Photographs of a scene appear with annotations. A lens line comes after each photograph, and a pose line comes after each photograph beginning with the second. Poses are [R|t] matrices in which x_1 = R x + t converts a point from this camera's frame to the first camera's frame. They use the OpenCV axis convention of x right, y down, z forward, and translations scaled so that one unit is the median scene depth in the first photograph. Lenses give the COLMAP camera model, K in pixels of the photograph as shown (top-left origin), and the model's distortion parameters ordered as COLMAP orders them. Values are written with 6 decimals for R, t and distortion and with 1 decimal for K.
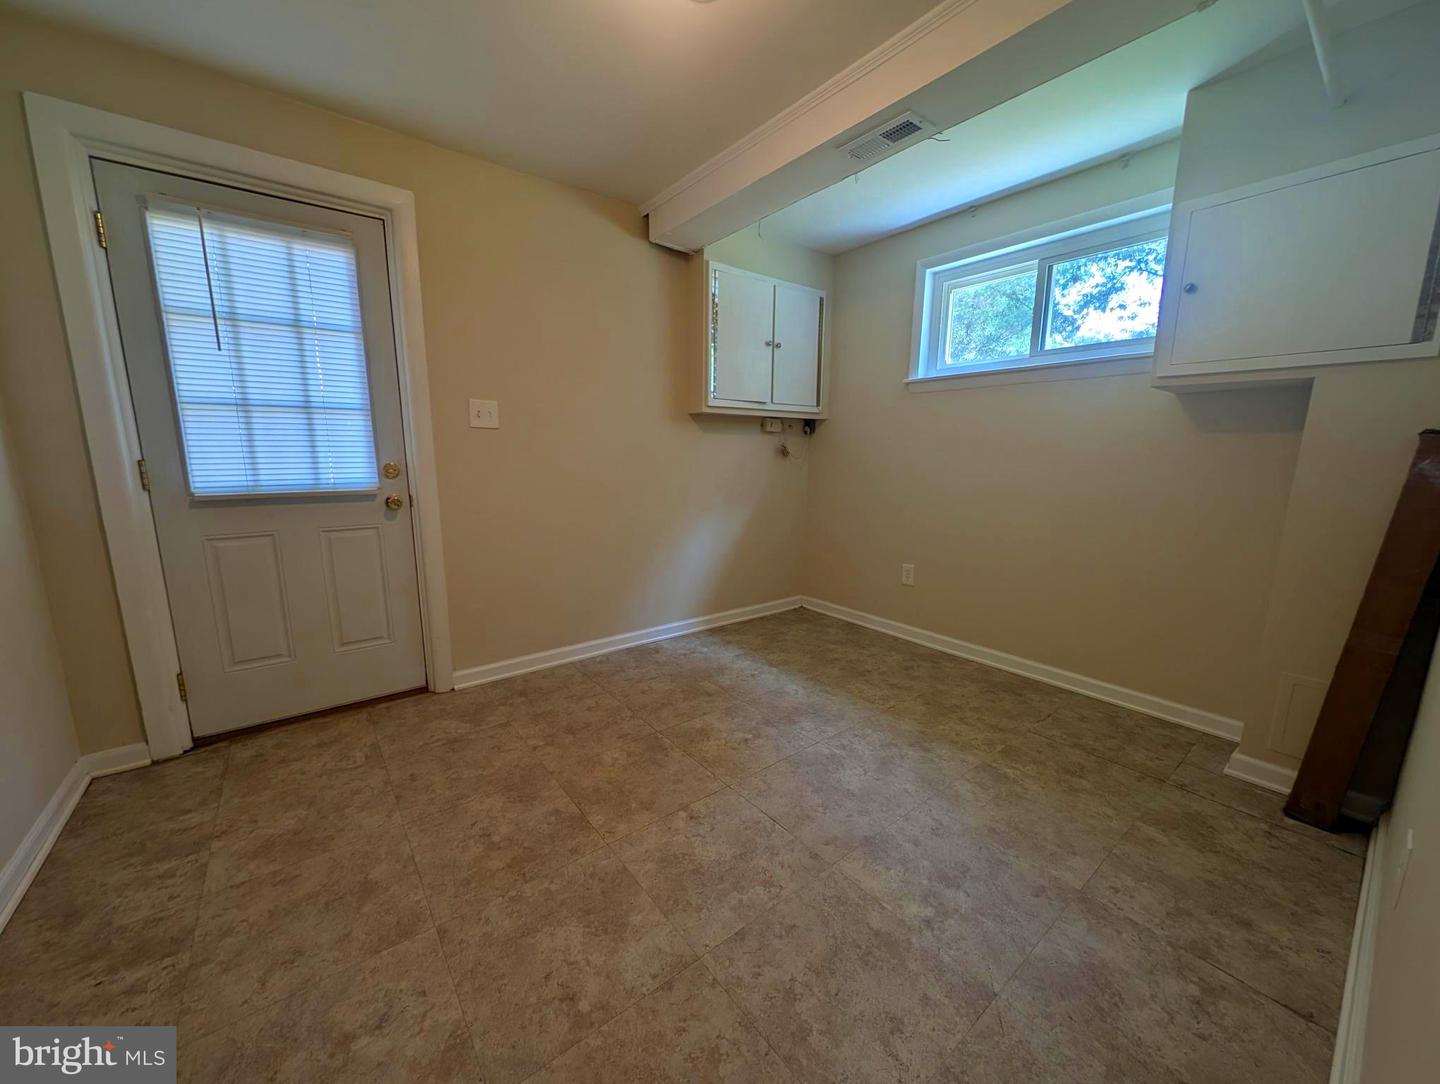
lens RADIAL K [[542.8, 0, 725.2], [0, 542.8, 543.4], [0, 0, 1]] dist [0.004152, -0.002636]
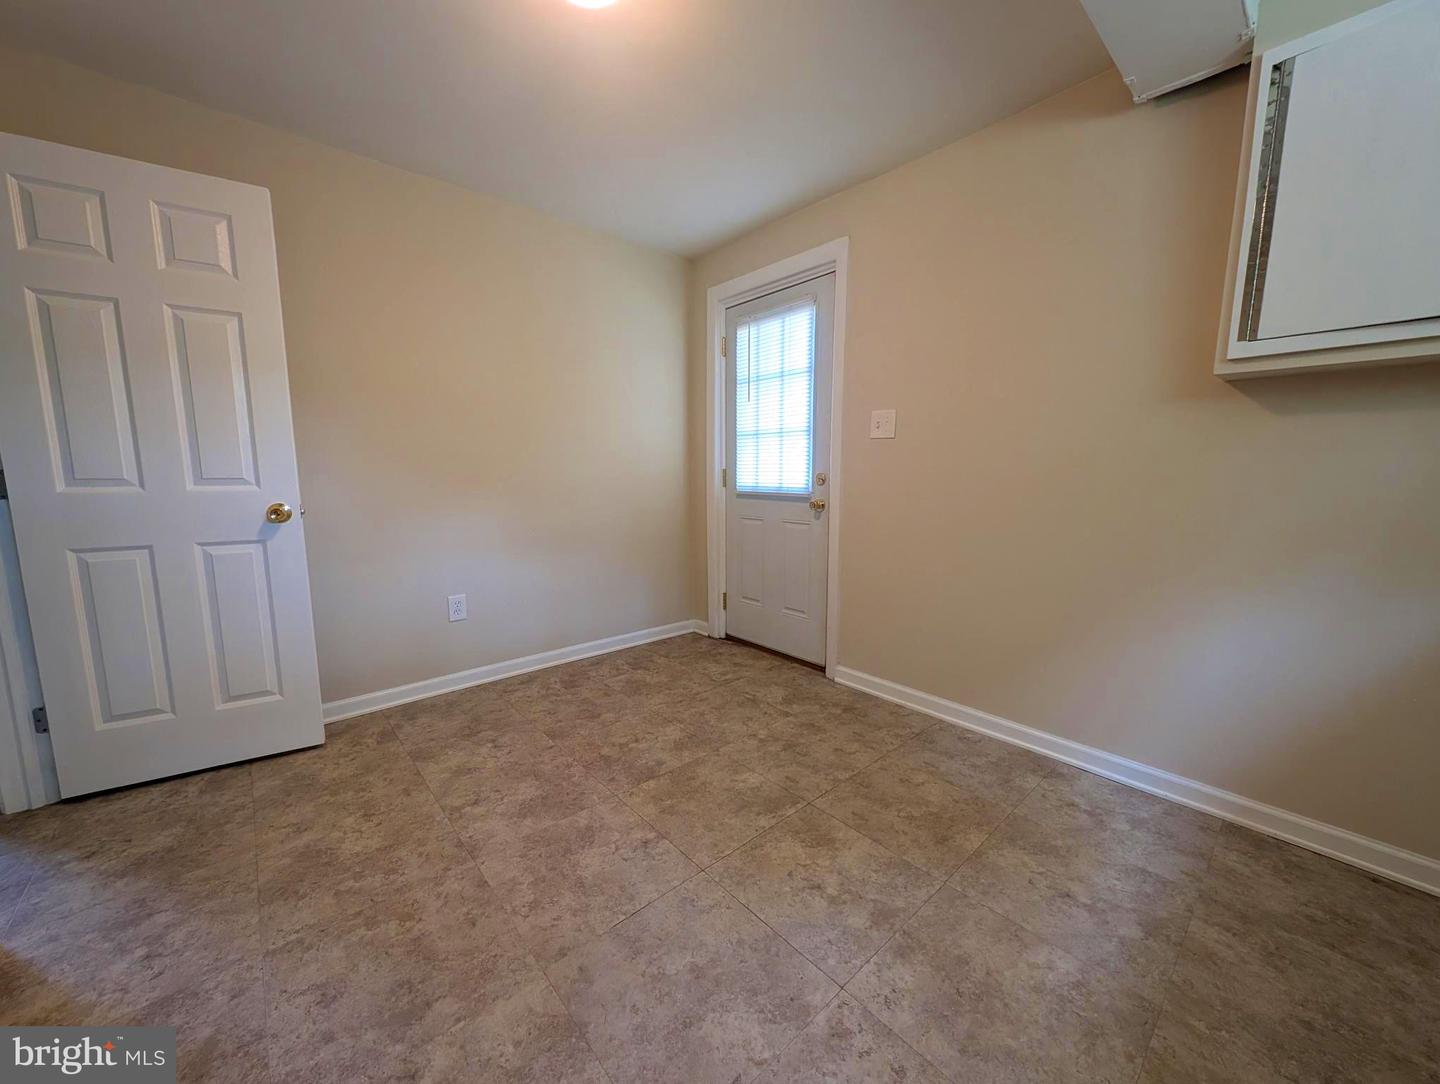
lens RADIAL K [[542.8, 0, 715.6], [0, 542.8, 546.3], [0, 0, 1]] dist [0.004152, -0.002636]
pose [[0.050242, 0.131260, -0.990074, 0.672295], [-0.172355, 0.977592, 0.120859, -0.106722], [0.983753, 0.164572, 0.071740, 0.808389]]
